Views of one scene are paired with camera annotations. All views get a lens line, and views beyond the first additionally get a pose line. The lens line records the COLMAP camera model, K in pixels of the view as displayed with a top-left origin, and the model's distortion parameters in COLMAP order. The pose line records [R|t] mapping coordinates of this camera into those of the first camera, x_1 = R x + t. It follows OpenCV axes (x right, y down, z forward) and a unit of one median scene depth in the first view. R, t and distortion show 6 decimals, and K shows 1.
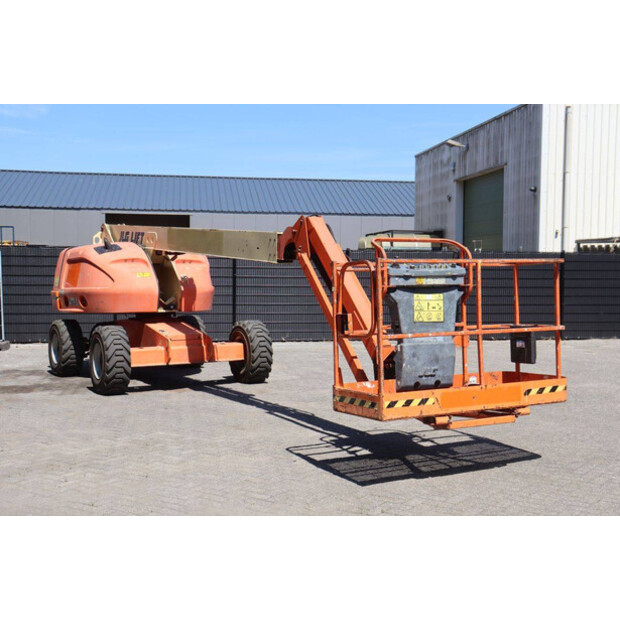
lens RADIAL K [[888.5, 0, 311.8], [0, 888.5, 309.5], [0, 0, 1]] dist [0.029297, 0.000000]
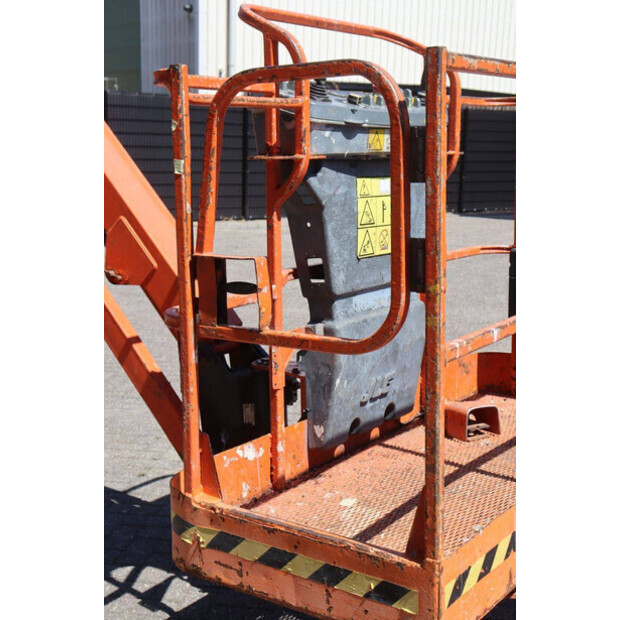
lens RADIAL K [[991.0, 0, 304.6], [0, 991.0, 312.8], [0, 0, 1]] dist [0.151251, 0.000000]
pose [[0.906452, -0.056351, 0.418533, -0.070269], [-0.003640, 0.989978, 0.141174, -0.020121], [-0.422294, -0.129491, 0.897162, 0.639304]]
